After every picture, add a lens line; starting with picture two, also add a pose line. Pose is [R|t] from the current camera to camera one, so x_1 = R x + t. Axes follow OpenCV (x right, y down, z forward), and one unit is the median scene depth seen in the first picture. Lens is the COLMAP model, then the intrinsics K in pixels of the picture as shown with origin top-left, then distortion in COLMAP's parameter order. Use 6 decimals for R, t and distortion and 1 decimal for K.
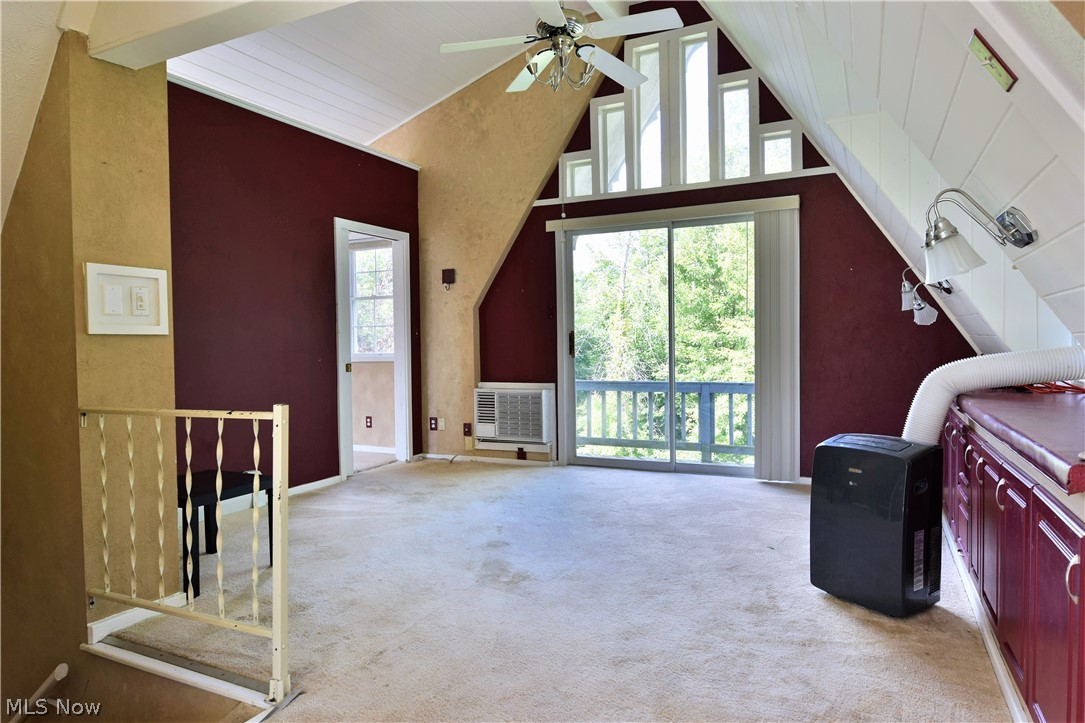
lens RADIAL K [[659.8, 0, 542.5], [0, 659.8, 361.5], [0, 0, 1]] dist [-0.004701, -0.001701]
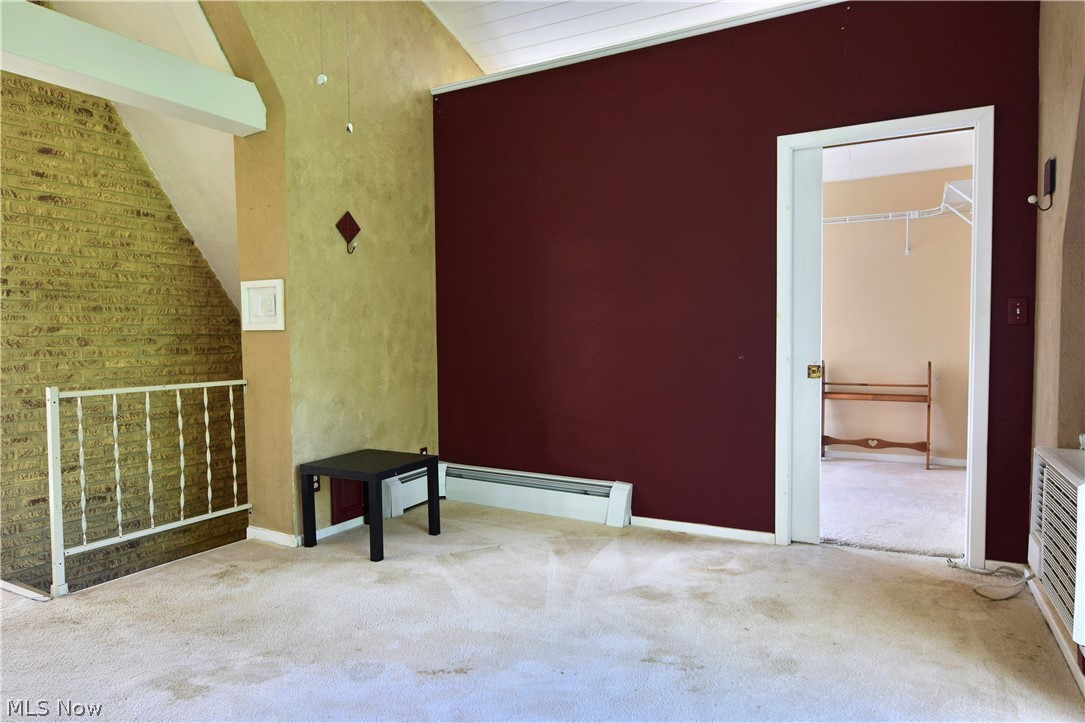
lens RADIAL K [[659.8, 0, 542.5], [0, 659.8, 361.5], [0, 0, 1]] dist [-0.004701, -0.001701]
pose [[-0.042262, 0.059403, -0.997339, 0.354036], [-0.016550, 0.998052, 0.060146, -0.034412], [0.998969, 0.019048, -0.041197, 0.805104]]
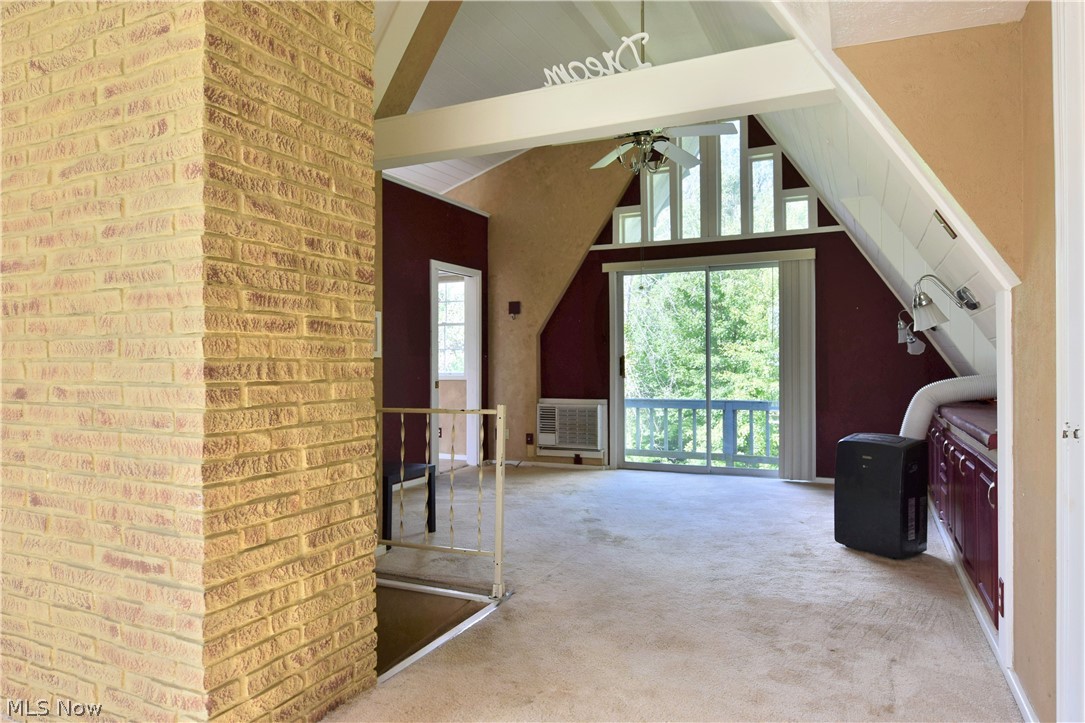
lens RADIAL K [[671.6, 0, 547.9], [0, 671.6, 363.5], [0, 0, 1]] dist [0.000844, 0.000450]
pose [[0.999767, 0.009105, 0.019587, -0.124021], [-0.008520, 0.999521, -0.029743, 0.005762], [-0.019849, 0.029570, 0.999366, -0.224573]]
